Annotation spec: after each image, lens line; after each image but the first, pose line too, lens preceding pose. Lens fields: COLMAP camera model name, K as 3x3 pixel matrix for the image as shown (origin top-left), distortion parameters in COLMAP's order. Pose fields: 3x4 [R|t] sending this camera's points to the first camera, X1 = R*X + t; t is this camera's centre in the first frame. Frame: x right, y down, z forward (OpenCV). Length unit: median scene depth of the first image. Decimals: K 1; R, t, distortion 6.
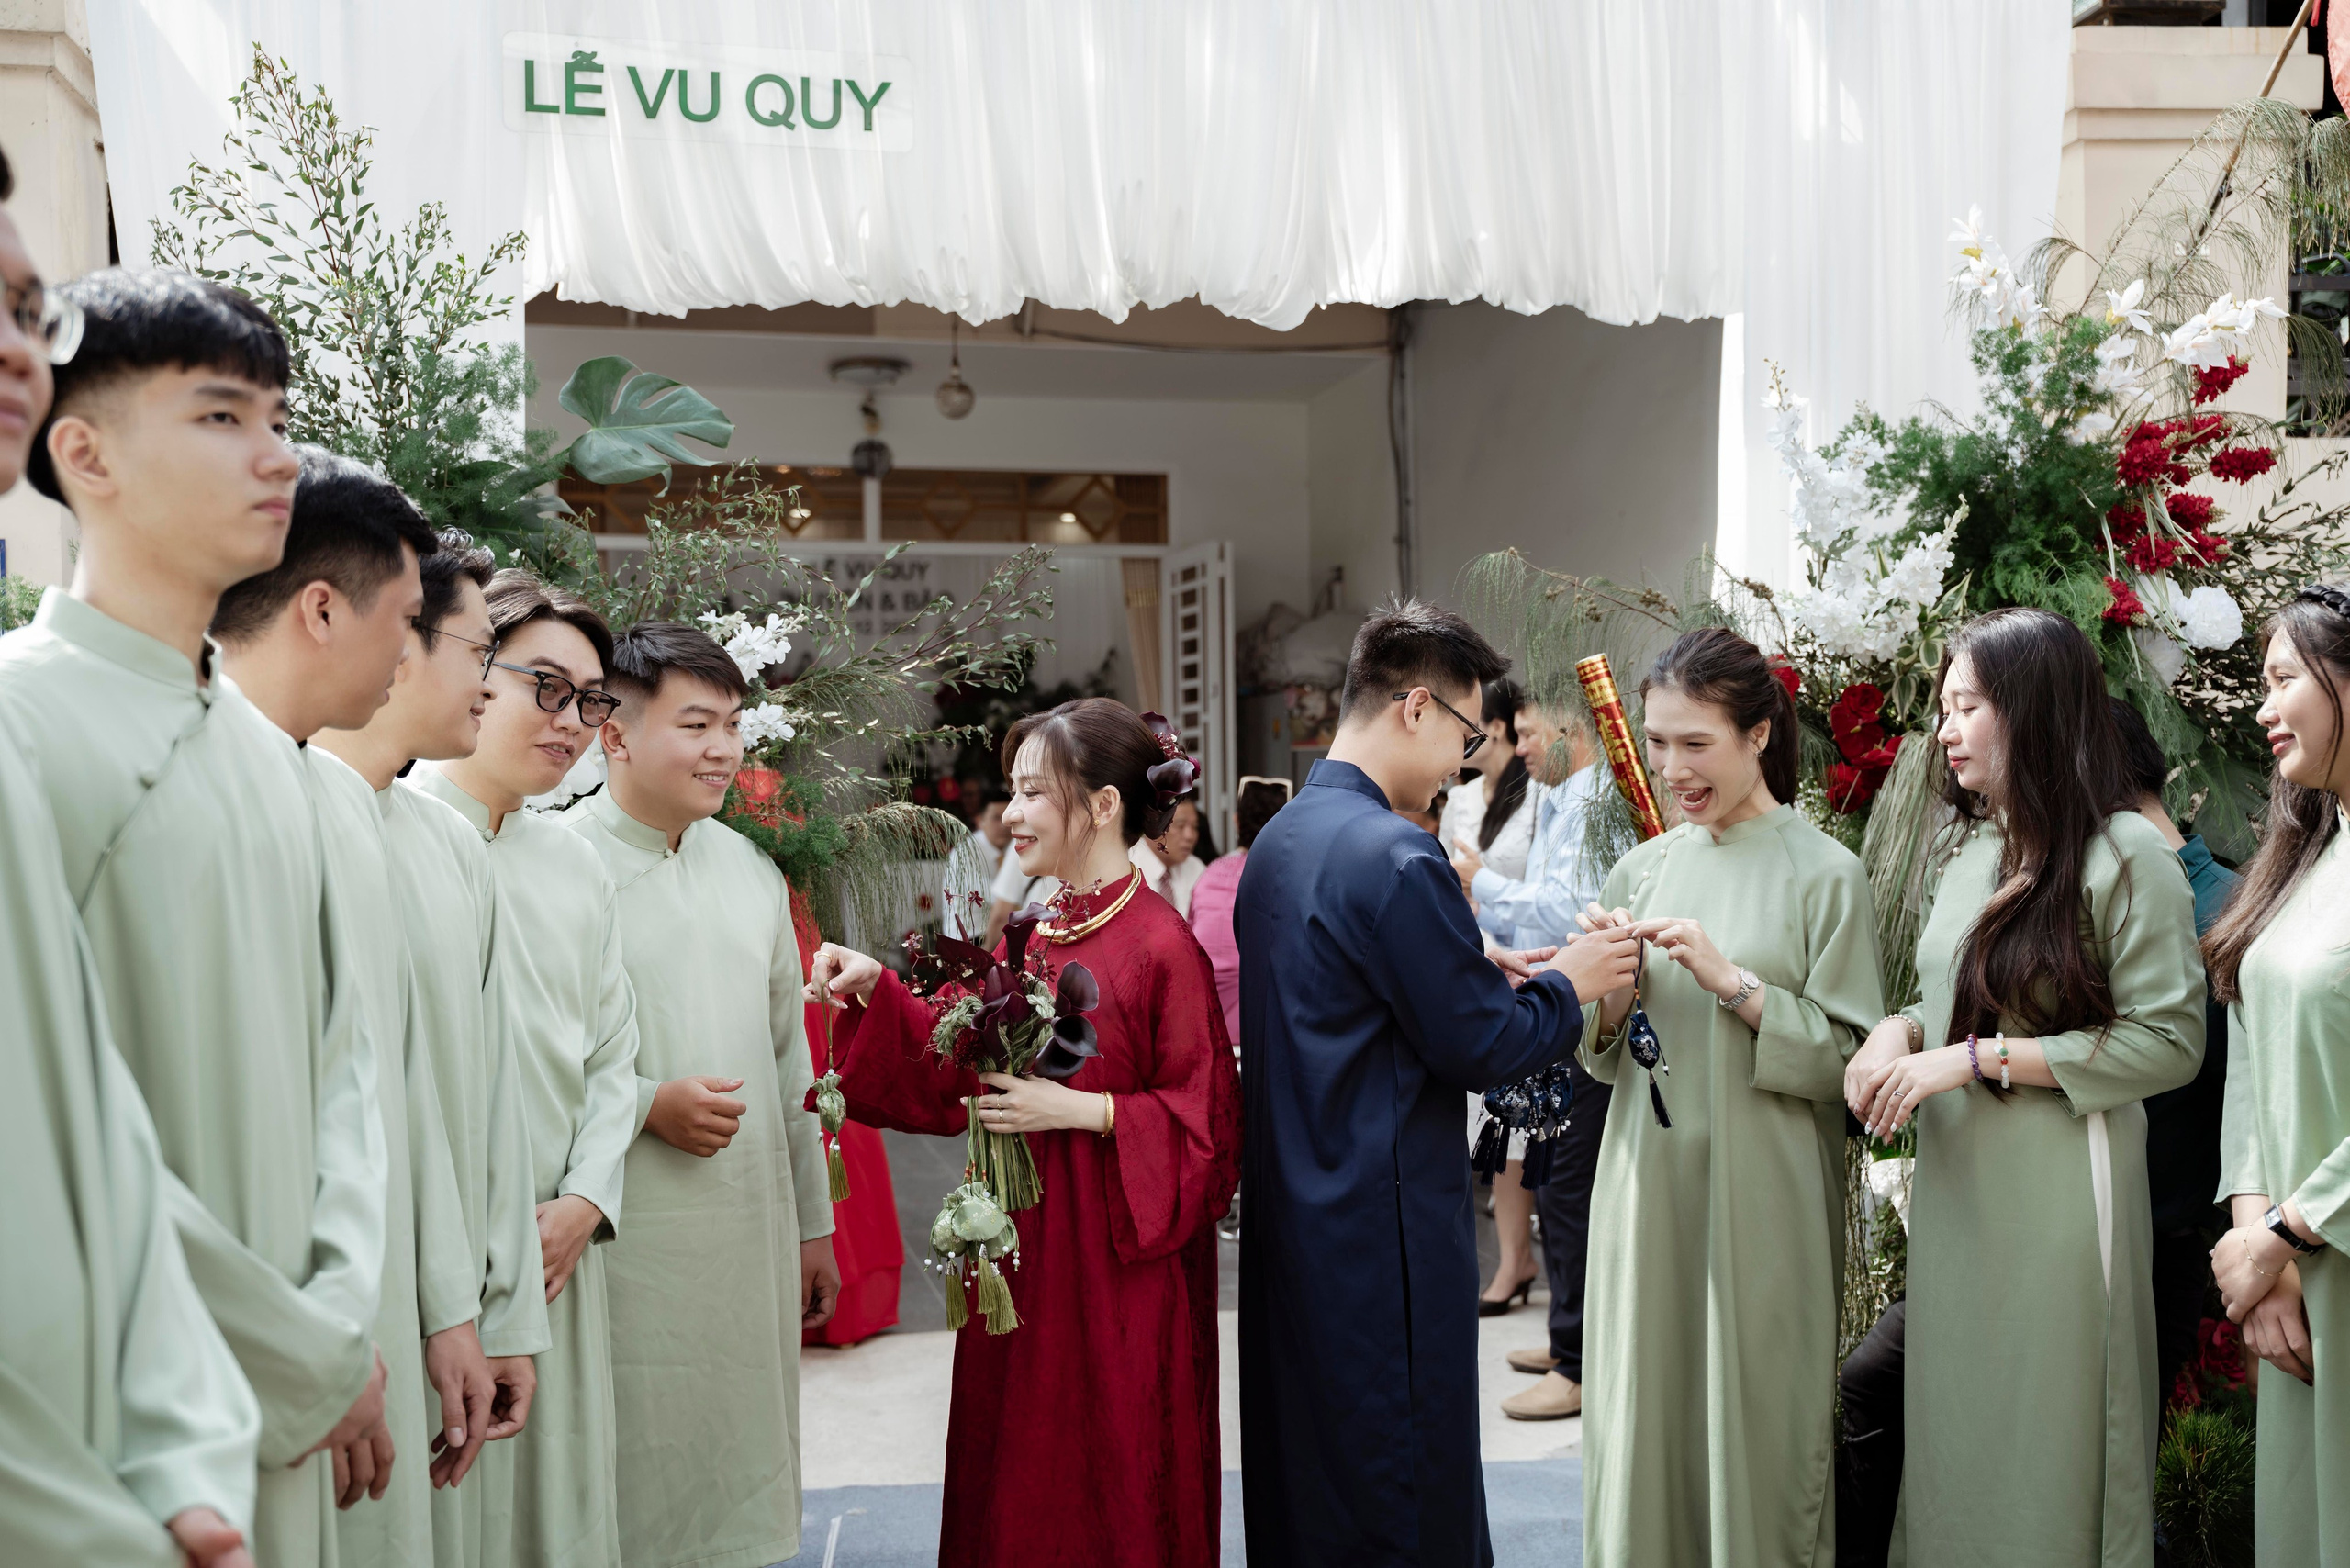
lens RADIAL K [[2497.3, 0, 1173.4], [0, 2497.3, 802.4], [0, 0, 1]] dist [0.106344, 0.000000]
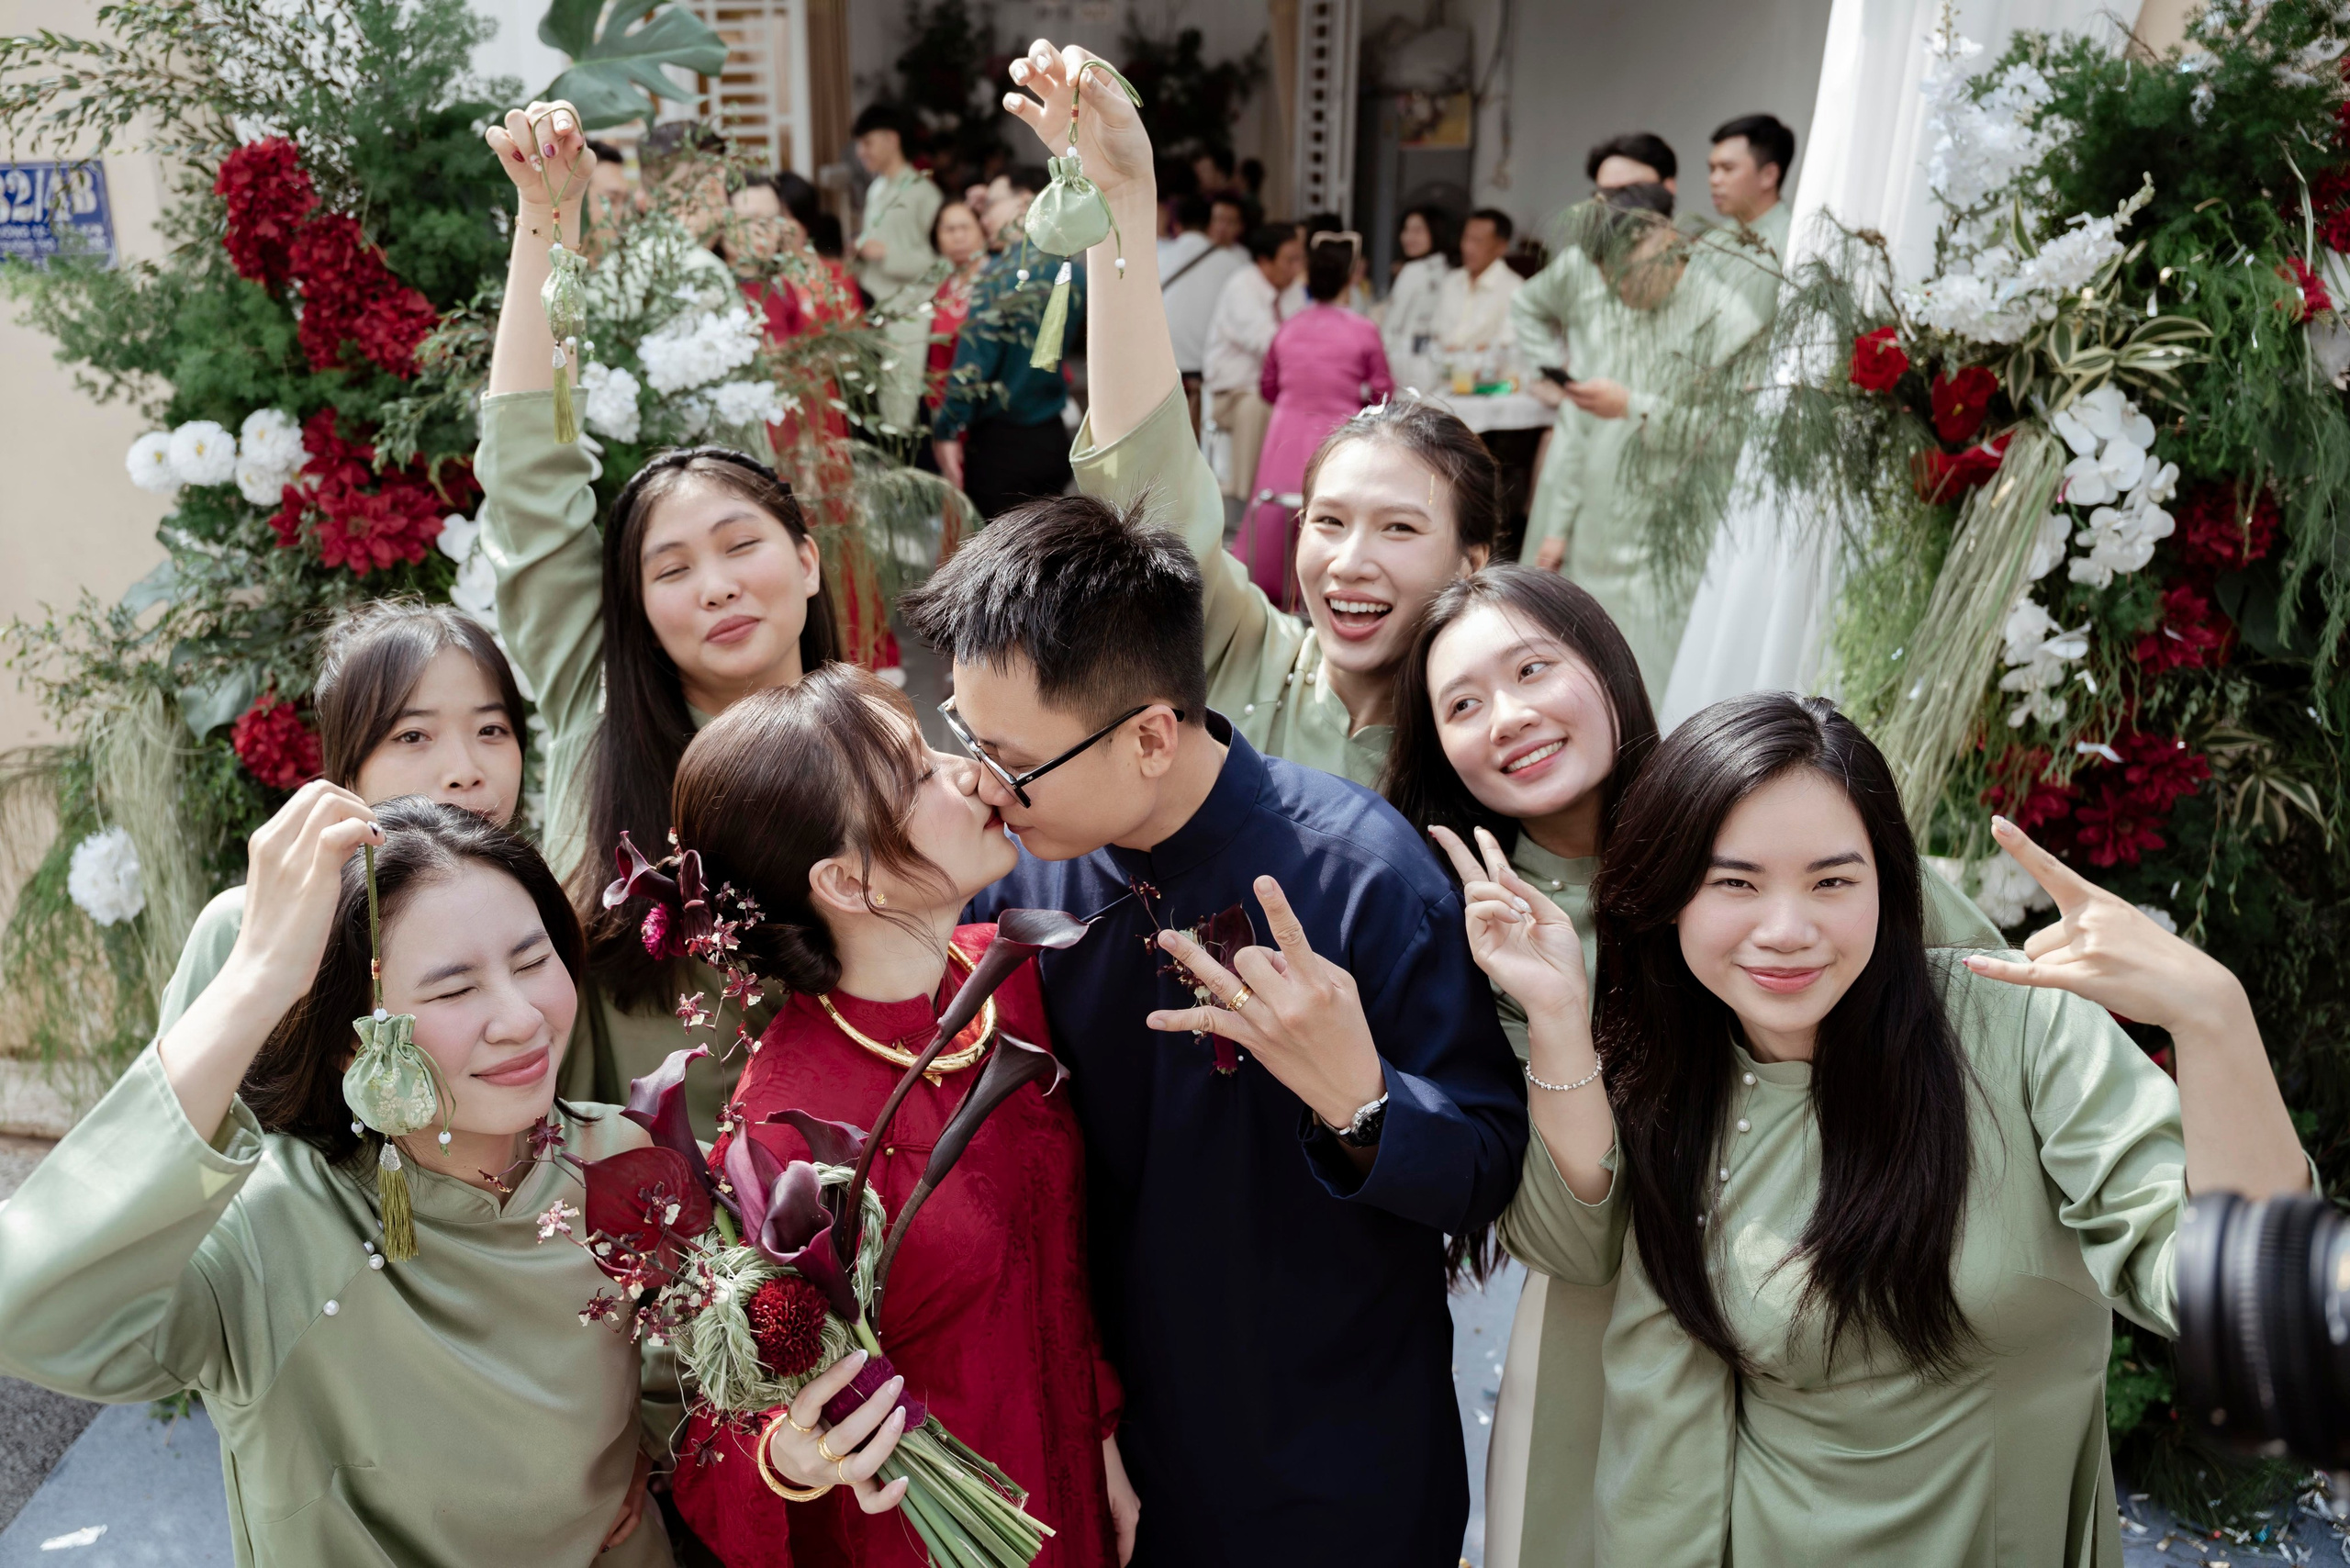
lens RADIAL K [[1730.6, 0, 1044.7], [0, 1730.6, 755.0], [0, 0, 1]] dist [-0.069222, 0.021671]
pose [[0.988215, 0.060062, -0.140797, 0.037071], [-0.006441, 0.935305, 0.353783, -0.118833], [0.152937, -0.348706, 0.924670, 0.323598]]
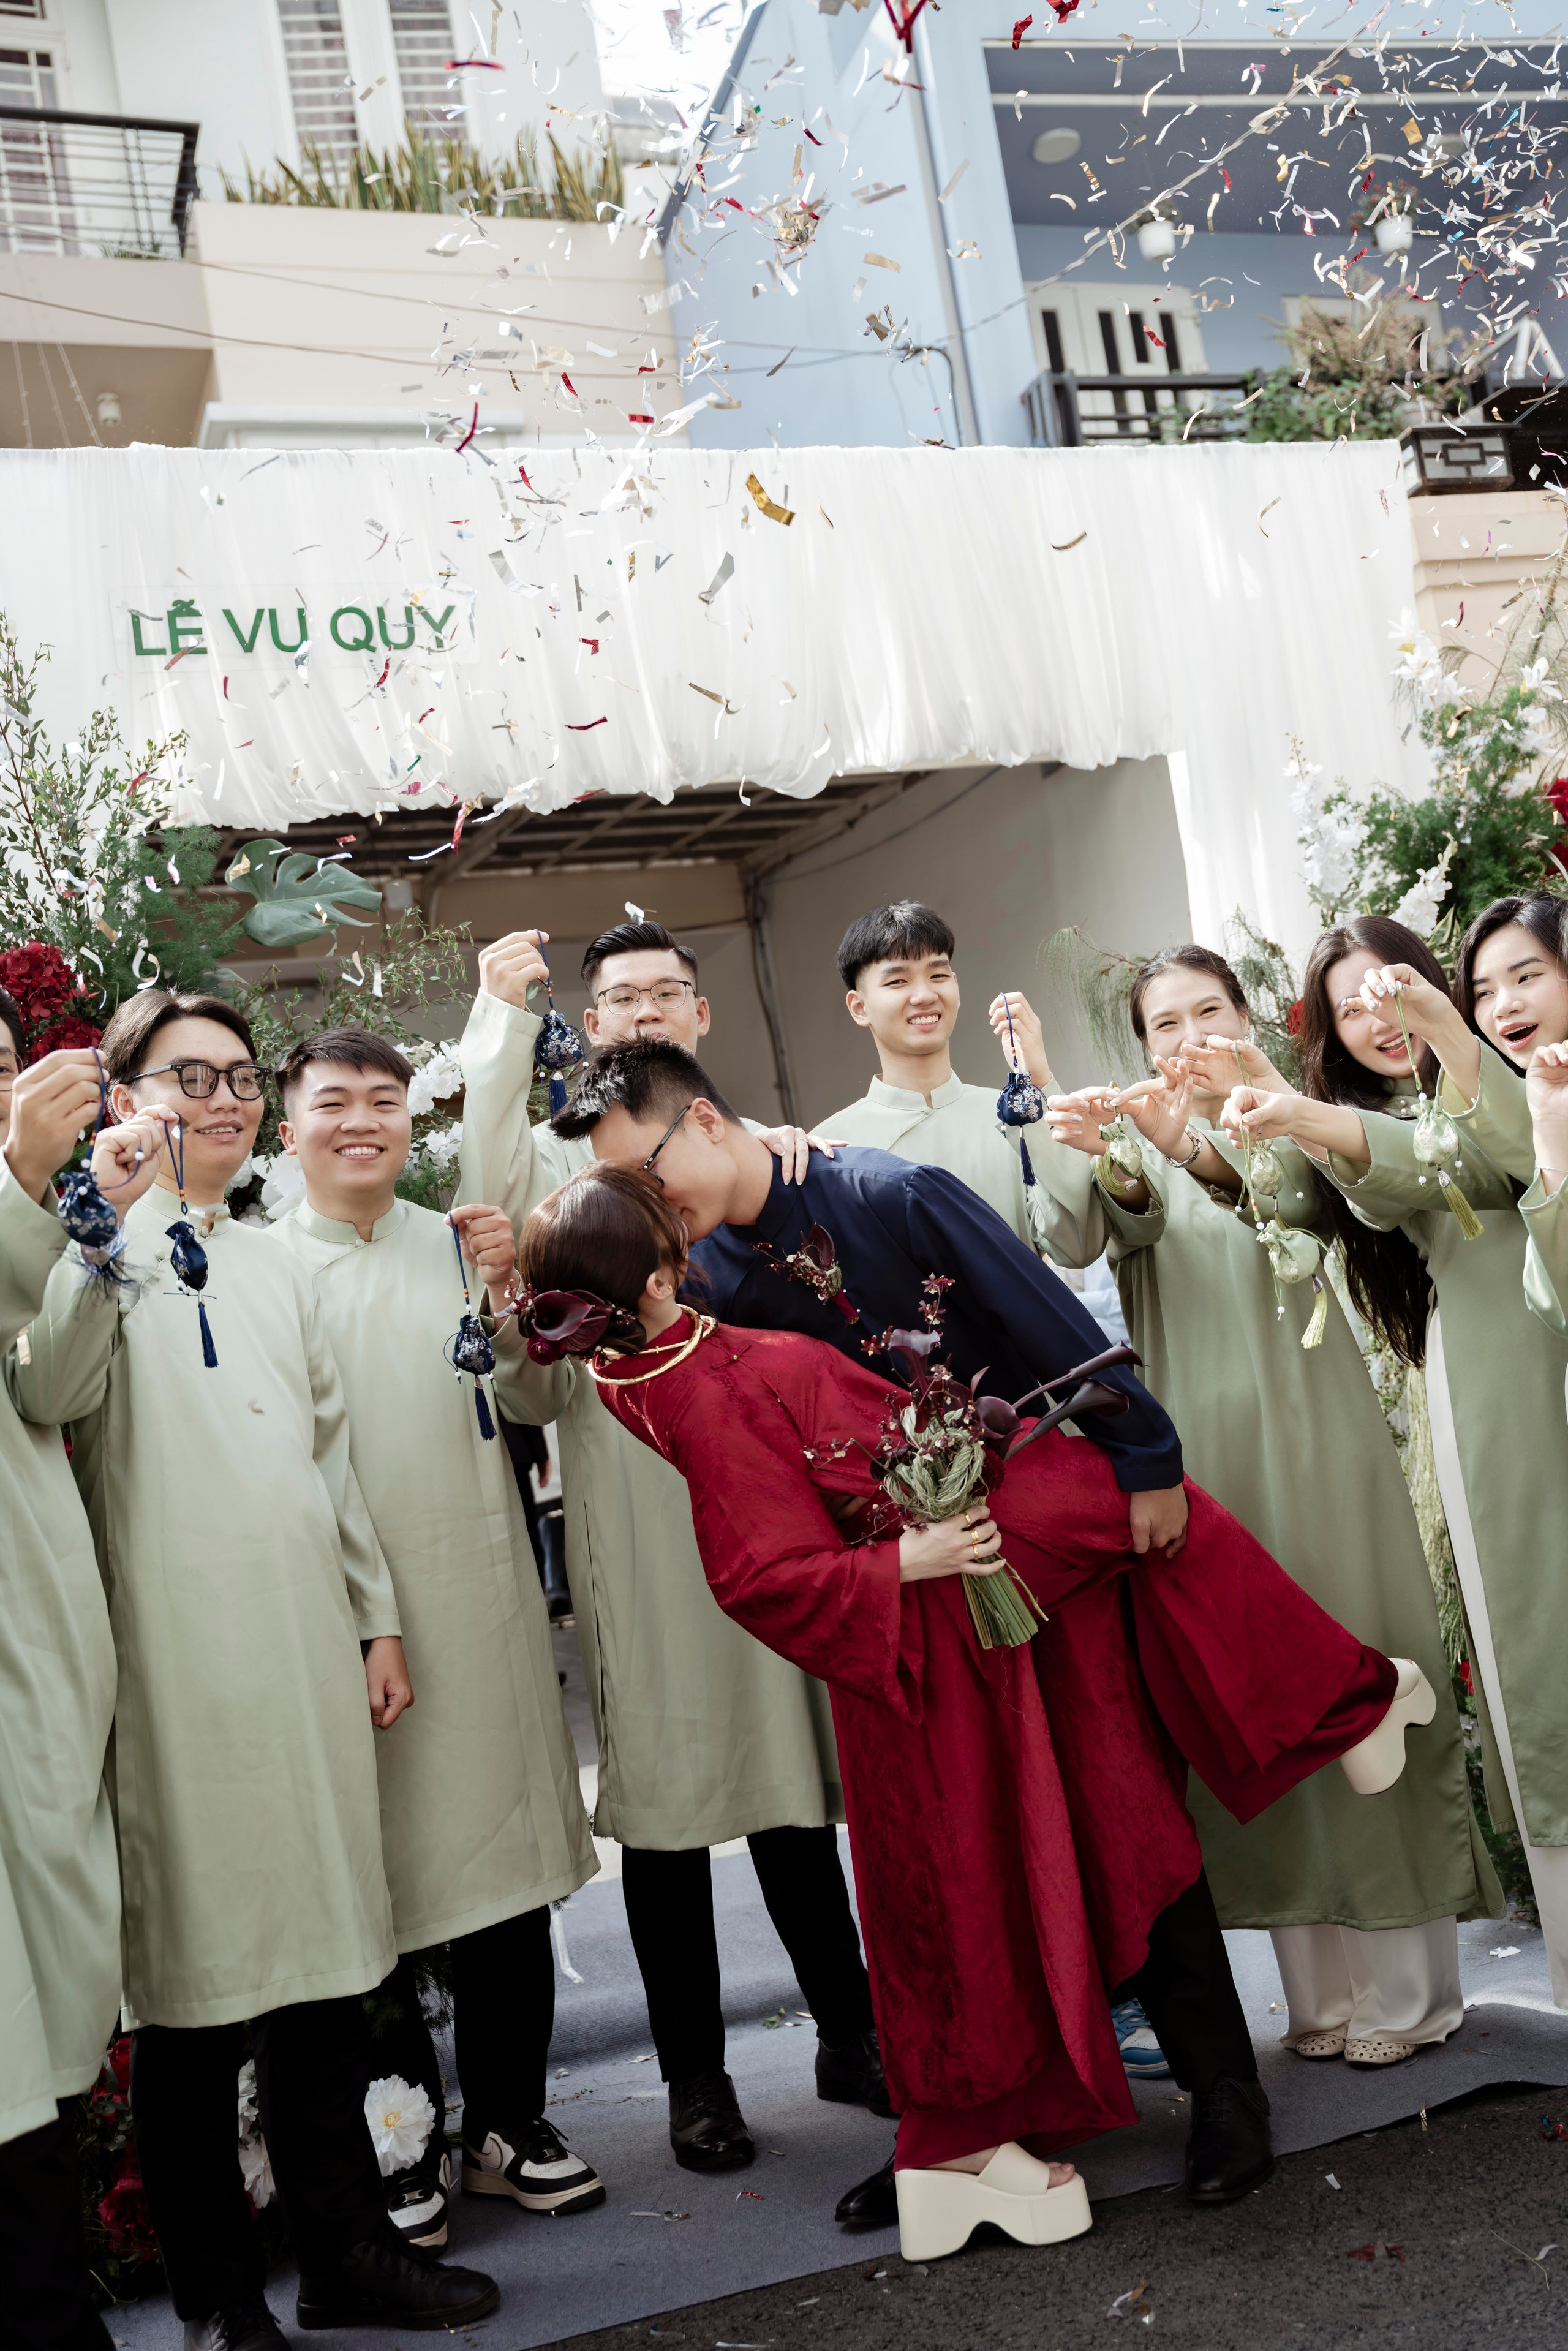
lens RADIAL K [[2209.1, 0, 798.2], [0, 2209.1, 1181.3], [0, 0, 1]] dist [0.045092, 0.000000]
pose [[0.983378, -0.123074, 0.133496, -0.127396], [0.134966, 0.987283, -0.084001, 0.074513], [-0.121460, 0.100622, 0.987483, 0.026317]]
